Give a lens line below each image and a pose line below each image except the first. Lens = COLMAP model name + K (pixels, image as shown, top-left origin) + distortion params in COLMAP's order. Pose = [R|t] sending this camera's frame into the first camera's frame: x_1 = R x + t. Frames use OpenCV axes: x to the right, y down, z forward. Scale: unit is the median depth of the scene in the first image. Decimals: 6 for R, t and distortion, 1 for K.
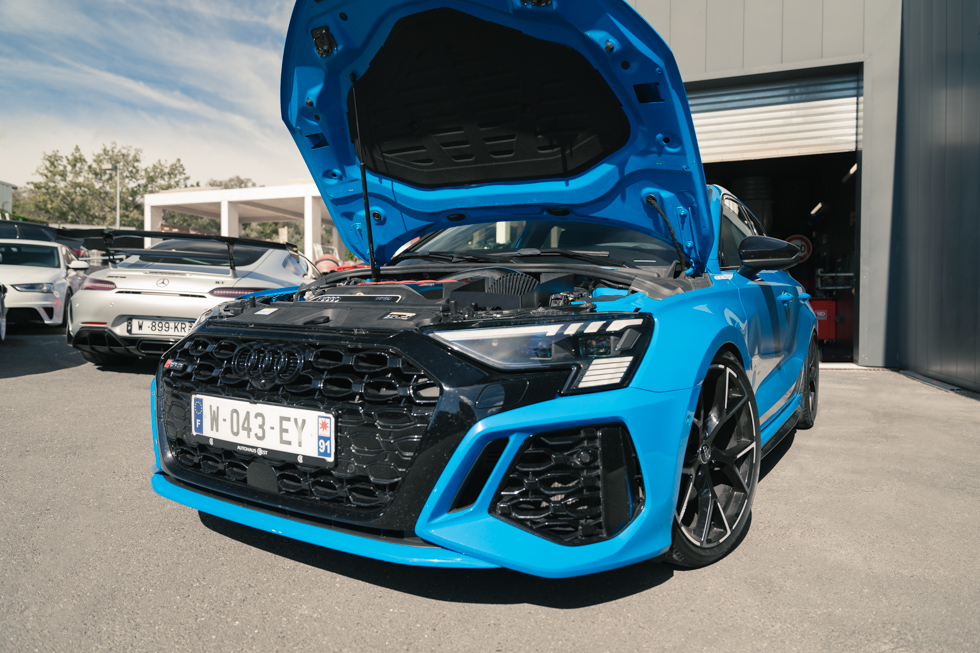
lens RADIAL K [[665.9, 0, 495.3], [0, 665.9, 327.1], [0, 0, 1]] dist [0.009949, 0.000423]
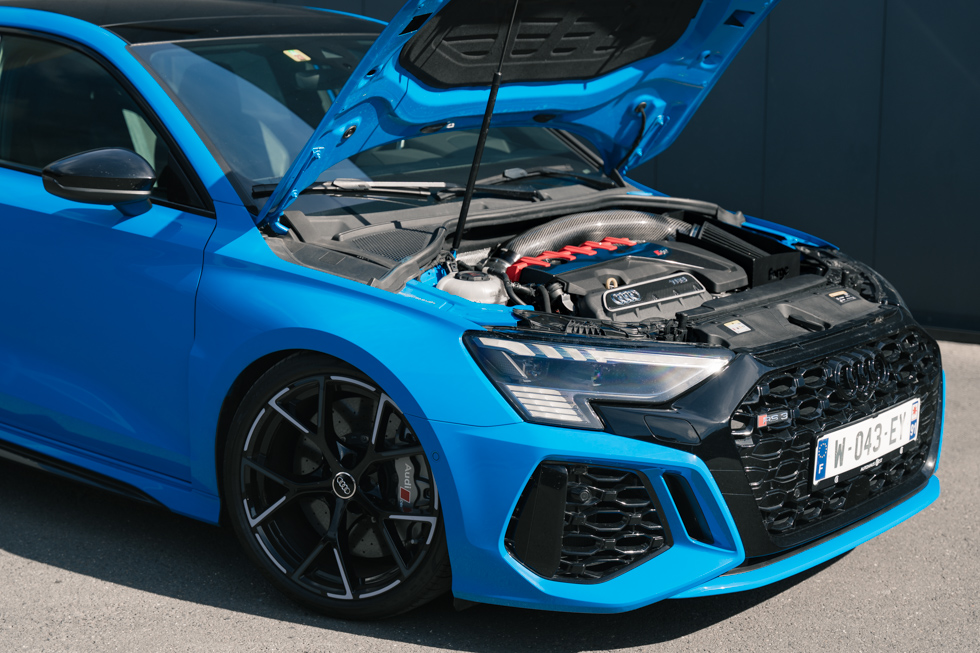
lens RADIAL K [[1790.7, 0, 490.0], [0, 1790.7, 326.5], [0, 0, 1]] dist [0.013858, -0.086406]
pose [[0.133490, -0.222216, 0.965816, -2.945161], [0.022504, 0.974966, 0.221211, -0.604987], [-0.990795, -0.007795, 0.135149, 1.222694]]
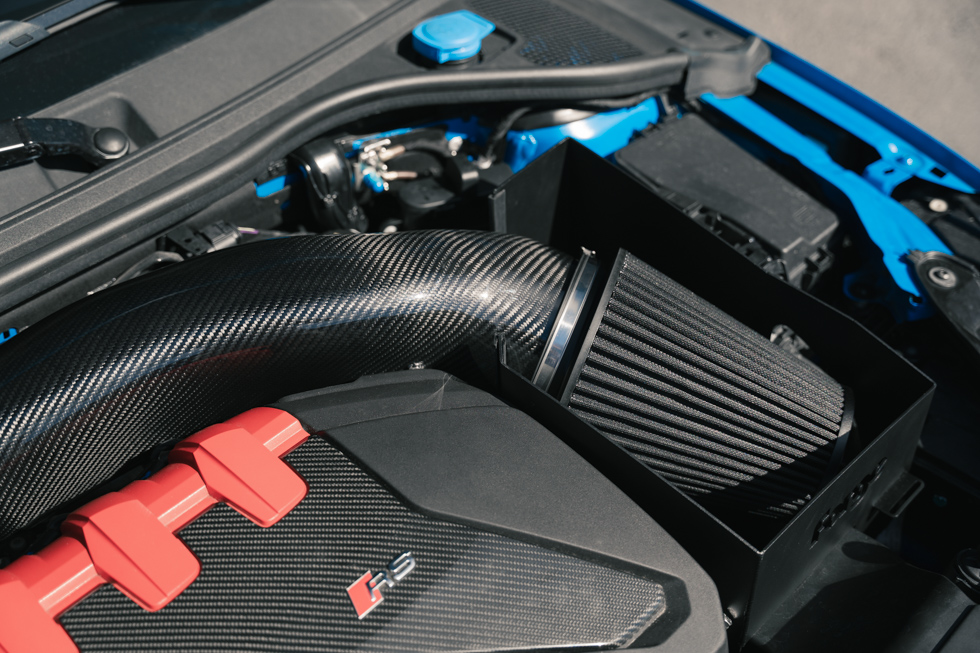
lens RADIAL K [[1208.0, 0, 490.0], [0, 1208.0, 326.5], [0, 0, 1]] dist [0.020416, 0.032258]
pose [[0.203667, -0.658015, 0.724939, -0.406843], [0.045953, 0.746068, 0.664283, -0.471088], [-0.977961, -0.101979, 0.182186, 1.221176]]
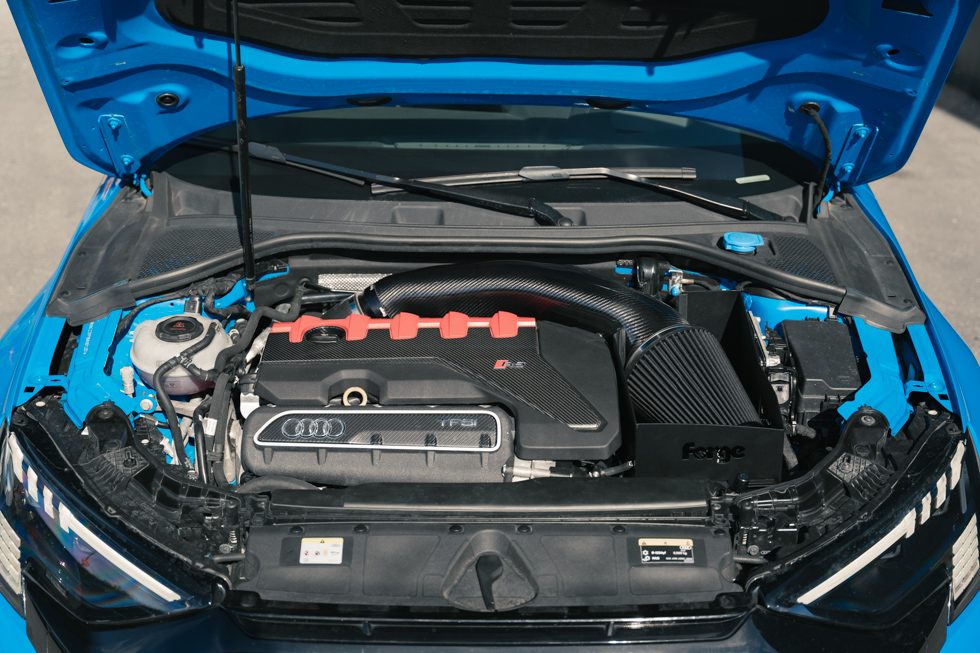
lens RADIAL K [[1345.3, 0, 490.0], [0, 1345.3, 326.5], [0, 0, 1]] dist [-0.002384, 0.007089]
pose [[0.848746, -0.248858, 0.466582, -0.806107], [0.030057, 0.903619, 0.427282, -0.726920], [-0.527945, -0.348630, 0.774423, 0.266765]]
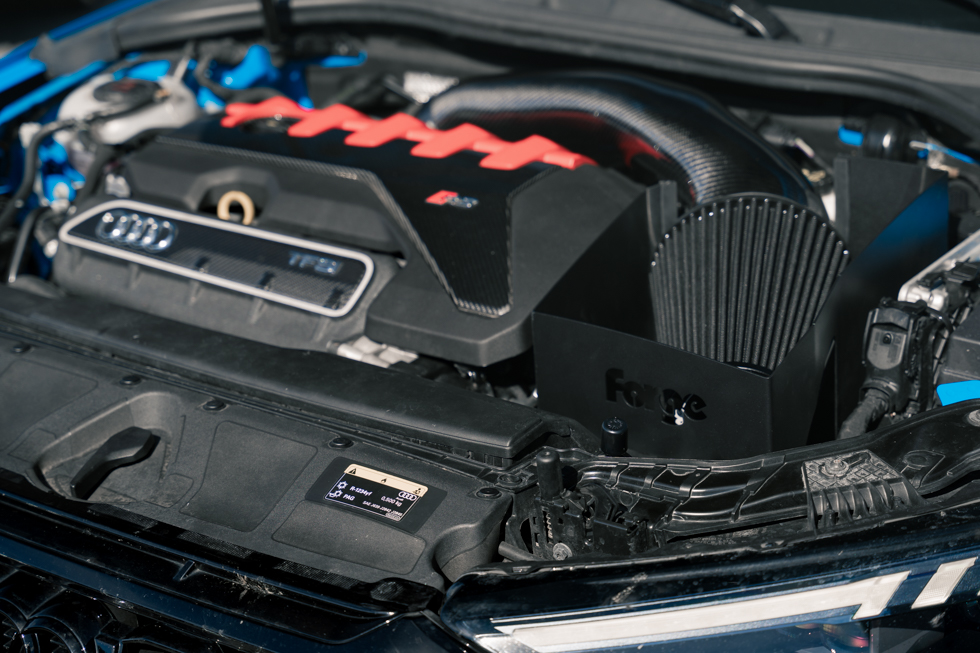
lens RADIAL K [[2131.4, 0, 490.0], [0, 2131.4, 326.5], [0, 0, 1]] dist [-0.007200, -0.221012]
pose [[0.995887, -0.014390, -0.089459, -0.001133], [0.043289, 0.942905, 0.330236, -0.438354], [0.079600, -0.332750, 0.939649, 0.101584]]
